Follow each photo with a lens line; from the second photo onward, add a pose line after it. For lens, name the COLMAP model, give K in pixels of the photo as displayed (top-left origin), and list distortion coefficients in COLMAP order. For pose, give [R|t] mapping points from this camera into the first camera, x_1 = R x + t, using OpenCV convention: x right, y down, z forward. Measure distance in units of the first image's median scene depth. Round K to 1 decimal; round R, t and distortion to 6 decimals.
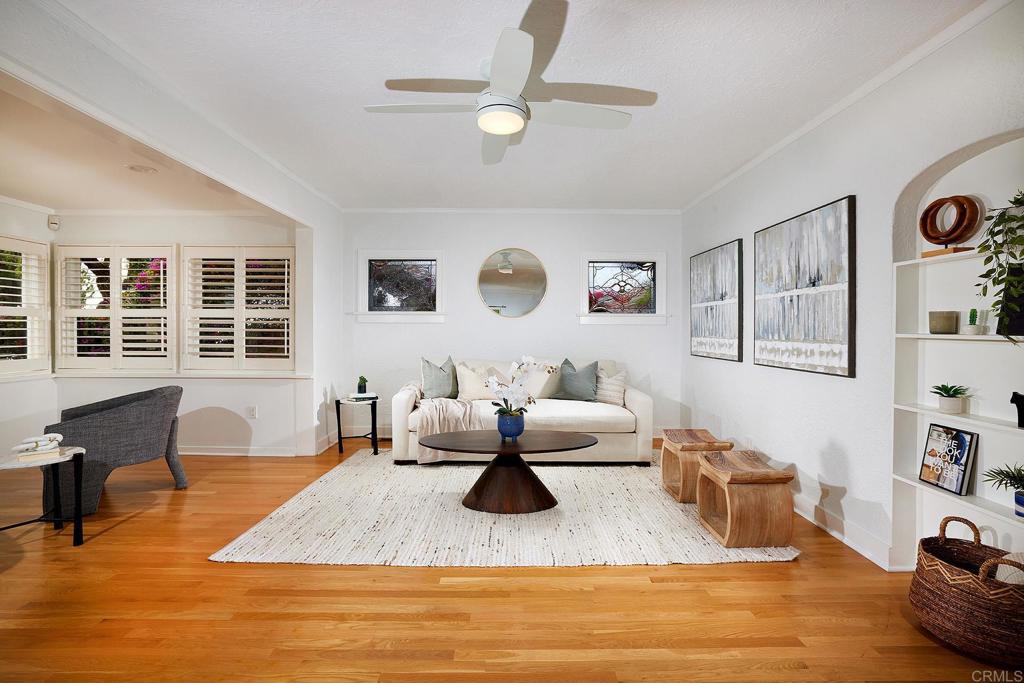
lens RADIAL K [[476.9, 0, 516.1], [0, 476.9, 336.1], [0, 0, 1]] dist [-0.000558, -0.000080]
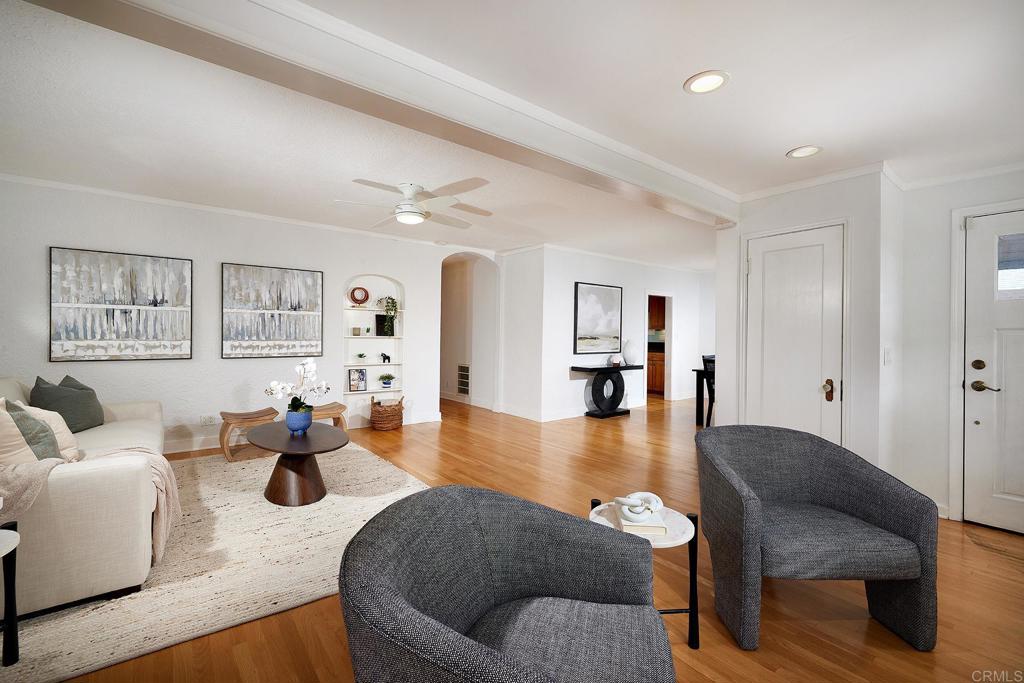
lens RADIAL K [[443.0, 0, 515.9], [0, 443.0, 335.0], [0, 0, 1]] dist [0.003061, 0.000239]
pose [[-0.604141, -0.019592, 0.796637, -1.220330], [-0.006177, 0.999783, 0.019904, -0.046309], [-0.796854, 0.007103, -0.604130, 1.296080]]
